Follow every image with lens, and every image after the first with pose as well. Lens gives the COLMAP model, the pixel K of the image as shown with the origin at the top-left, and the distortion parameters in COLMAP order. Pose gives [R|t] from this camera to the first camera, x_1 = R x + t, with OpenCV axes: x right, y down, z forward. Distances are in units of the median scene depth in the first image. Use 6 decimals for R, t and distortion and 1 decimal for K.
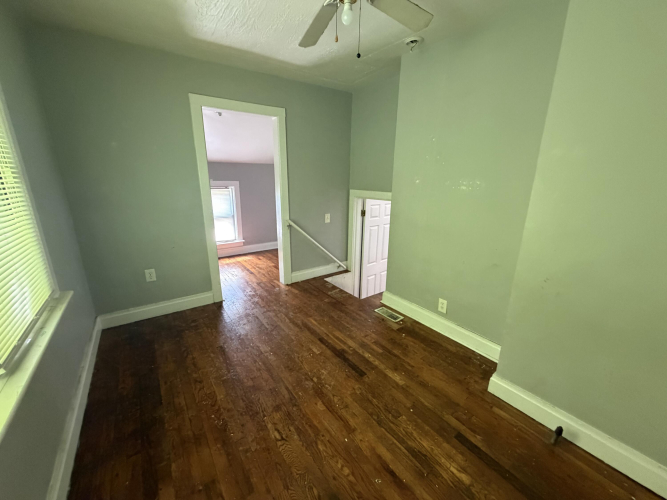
lens RADIAL K [[266.0, 0, 331.5], [0, 266.0, 250.6], [0, 0, 1]] dist [0.001062, 0.000348]
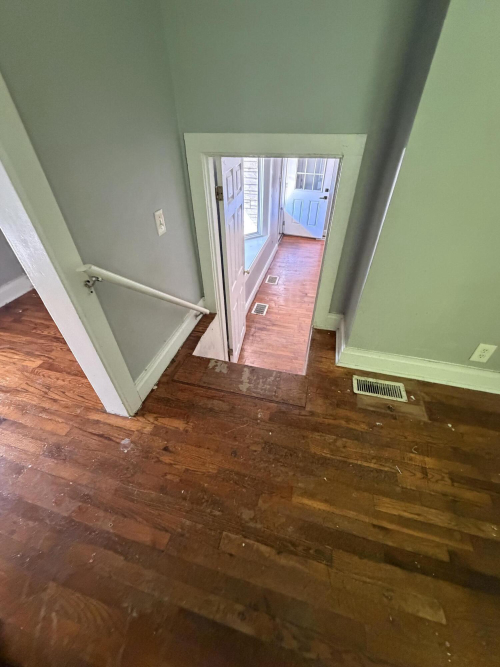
lens RADIAL K [[266.0, 0, 249.1], [0, 266.0, 331.7], [0, 0, 1]] dist [0.001062, 0.000348]
pose [[0.770221, -0.412214, 0.486661, -0.307495], [0.185225, 0.874747, 0.447783, -0.237557], [-0.610288, -0.254750, 0.750101, 1.037704]]
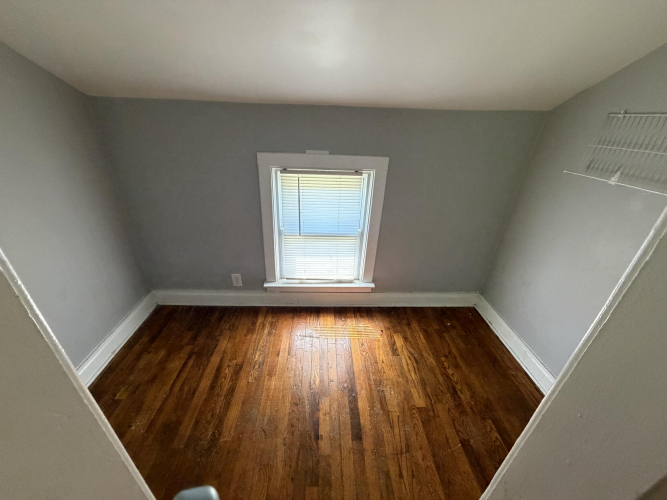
lens RADIAL K [[266.0, 0, 331.5], [0, 266.0, 250.6], [0, 0, 1]] dist [0.001062, 0.000348]
pose [[0.830804, 0.281200, -0.480304, -0.425837], [-0.180530, 0.952473, 0.245366, -0.459663], [0.526474, -0.117142, 0.842083, 1.332311]]
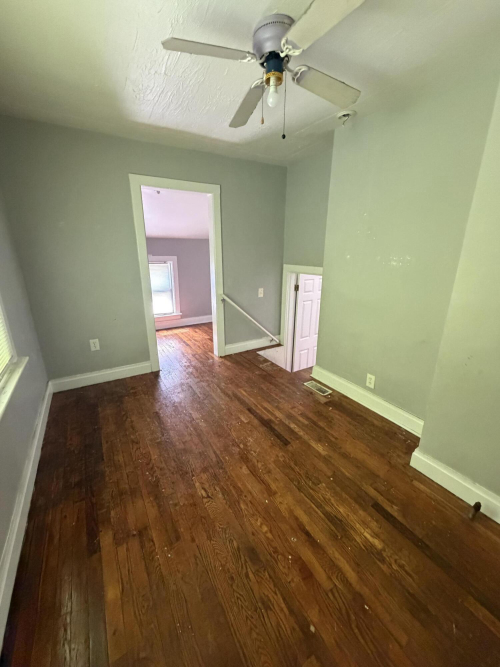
lens RADIAL K [[266.0, 0, 249.1], [0, 266.0, 331.7], [0, 0, 1]] dist [0.001062, 0.000348]
pose [[0.996838, 0.016563, -0.077709, 0.039965], [-0.014419, 0.999502, 0.028069, -0.001391], [0.078135, -0.026860, 0.996581, -0.039845]]
